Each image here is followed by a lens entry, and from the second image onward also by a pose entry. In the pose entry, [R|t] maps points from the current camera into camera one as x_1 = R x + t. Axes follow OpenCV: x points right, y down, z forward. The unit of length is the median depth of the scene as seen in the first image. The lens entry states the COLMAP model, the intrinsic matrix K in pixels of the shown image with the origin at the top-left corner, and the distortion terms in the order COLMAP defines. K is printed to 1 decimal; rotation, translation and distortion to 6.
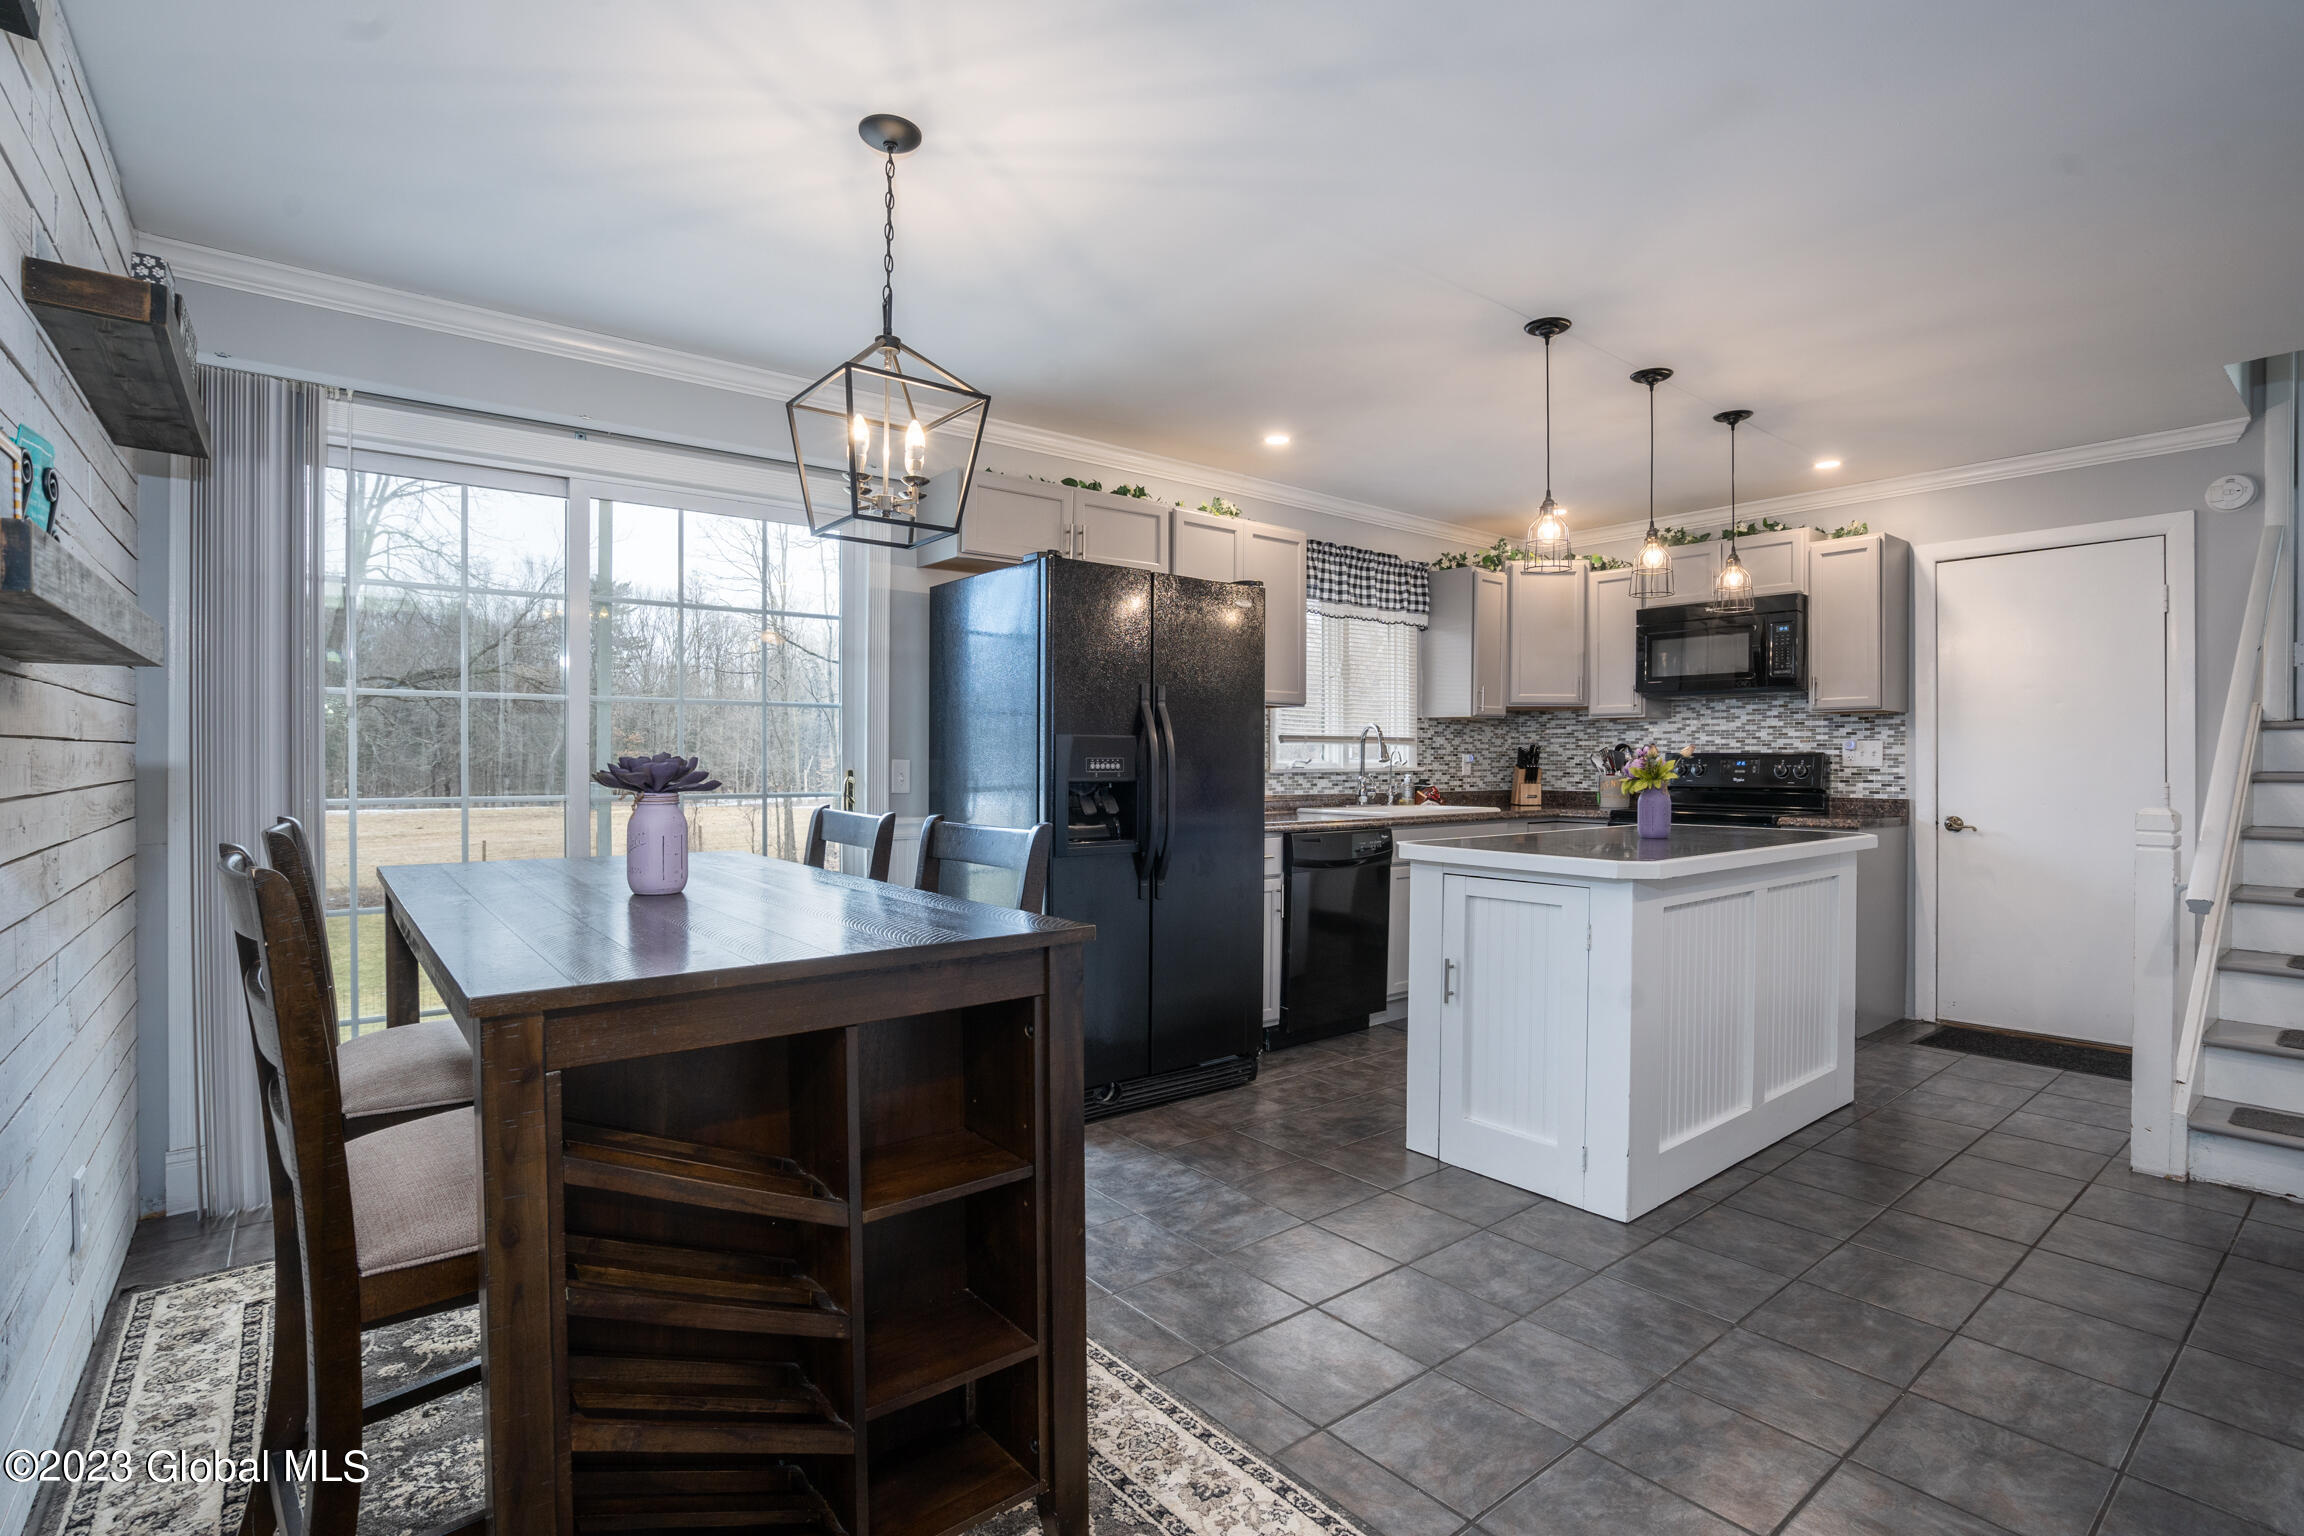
lens RADIAL K [[1064.3, 0, 1189.2], [0, 1064.3, 770.0], [0, 0, 1]] dist [-0.017248, 0.015460]
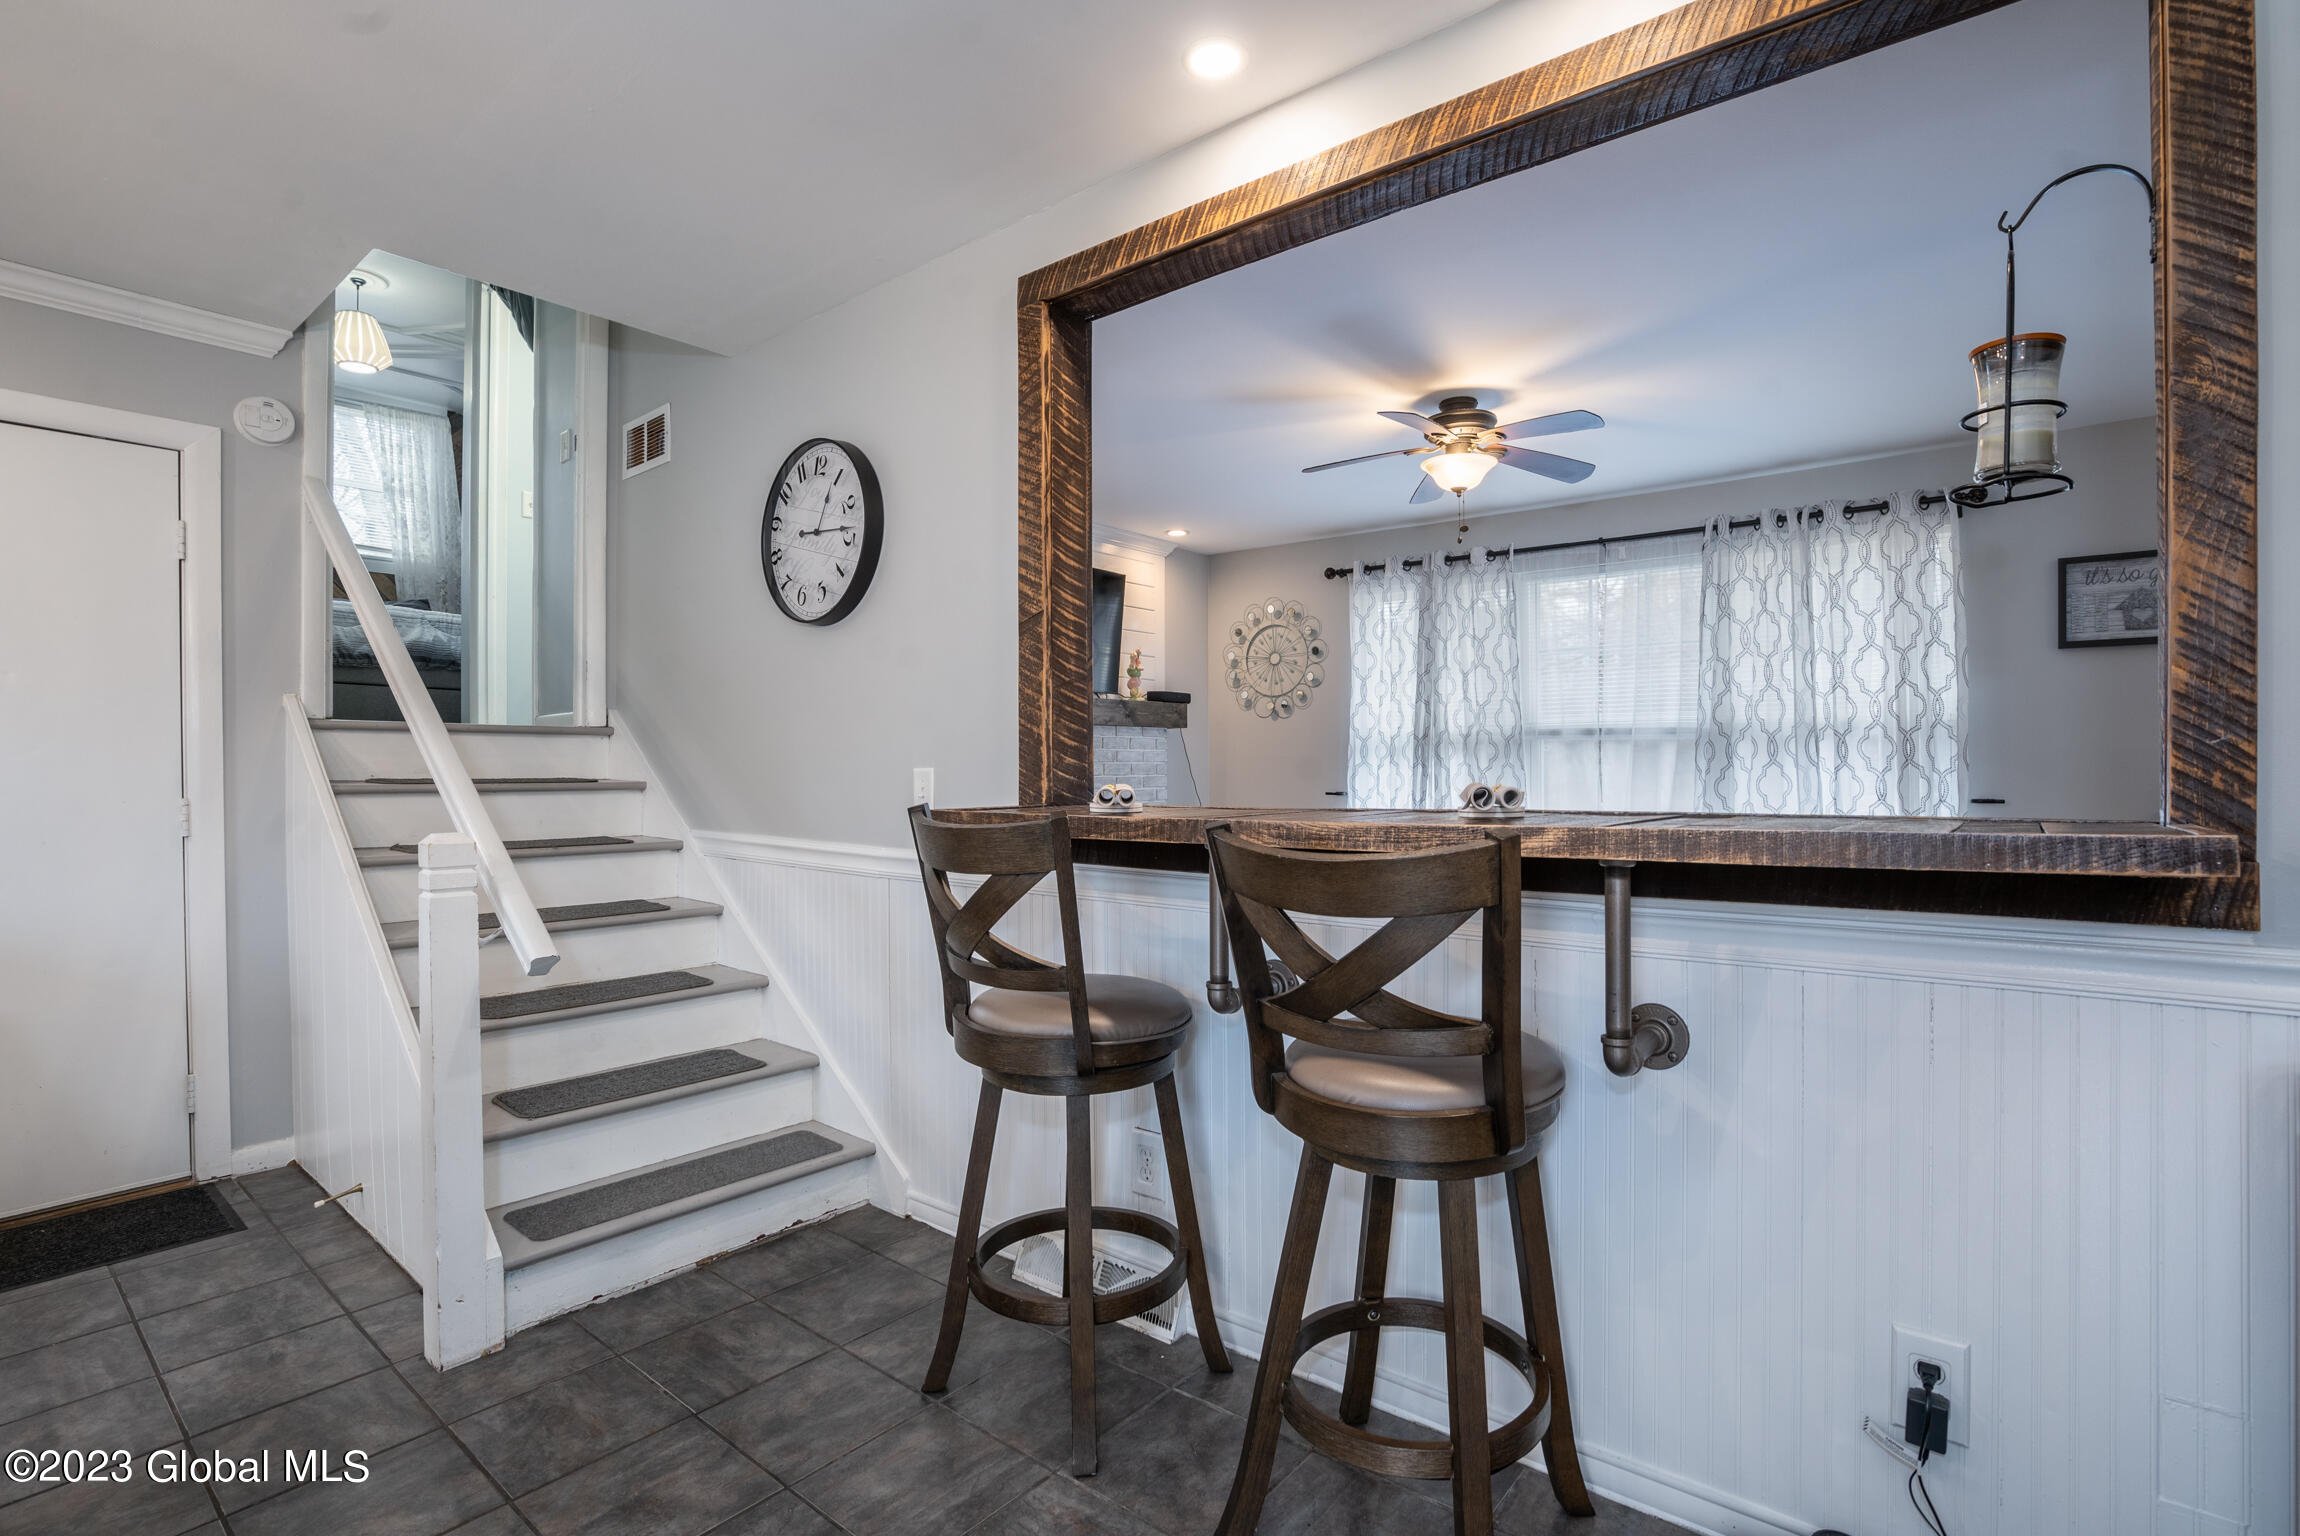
lens RADIAL K [[1094.0, 0, 1150.0], [0, 1094.0, 768.0], [0, 0, 1]] dist [-0.001641, -0.000149]
pose [[-0.167405, -0.004278, 0.985879, 0.083483], [0.008526, 0.999947, 0.005787, -0.007210], [-0.985851, 0.009374, -0.167360, 0.456682]]
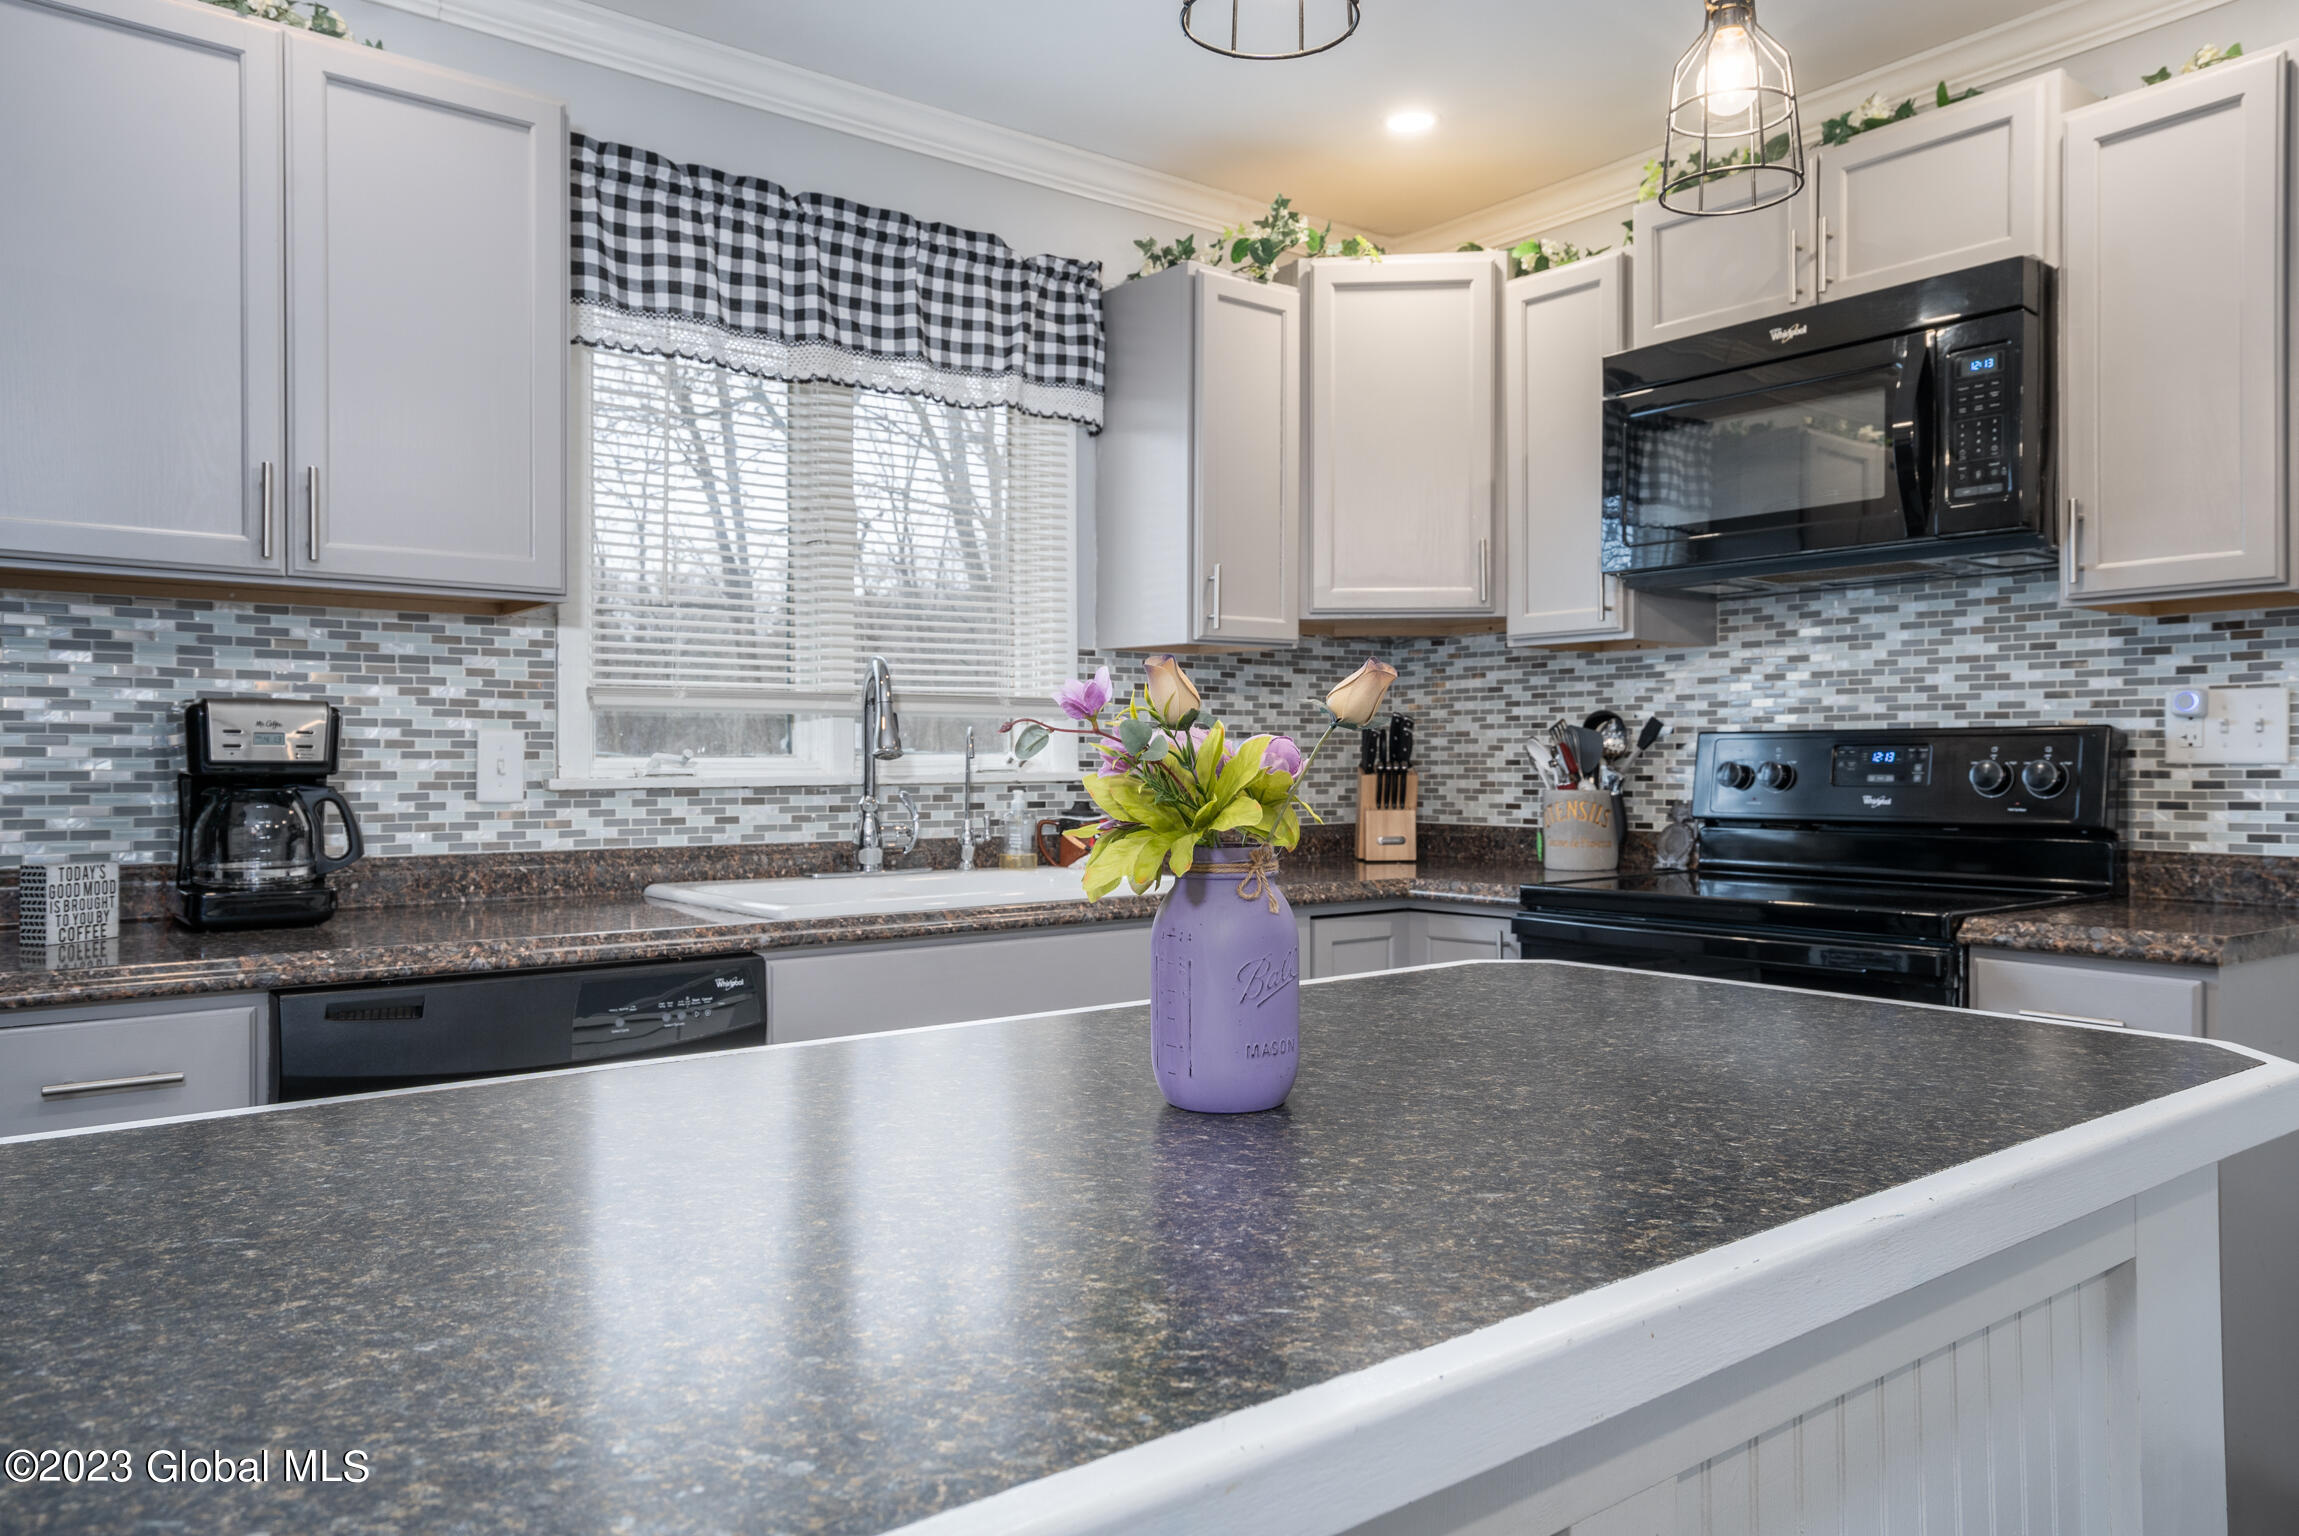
lens RADIAL K [[1541.3, 0, 1149.5], [0, 1541.3, 768.0], [0, 0, 1]] dist [0.006625, 0.037851]
pose [[0.999230, -0.005368, -0.038863, 0.346276], [0.005207, 0.999978, -0.004229, -0.001801], [0.038884, 0.004023, 0.999236, 0.543850]]
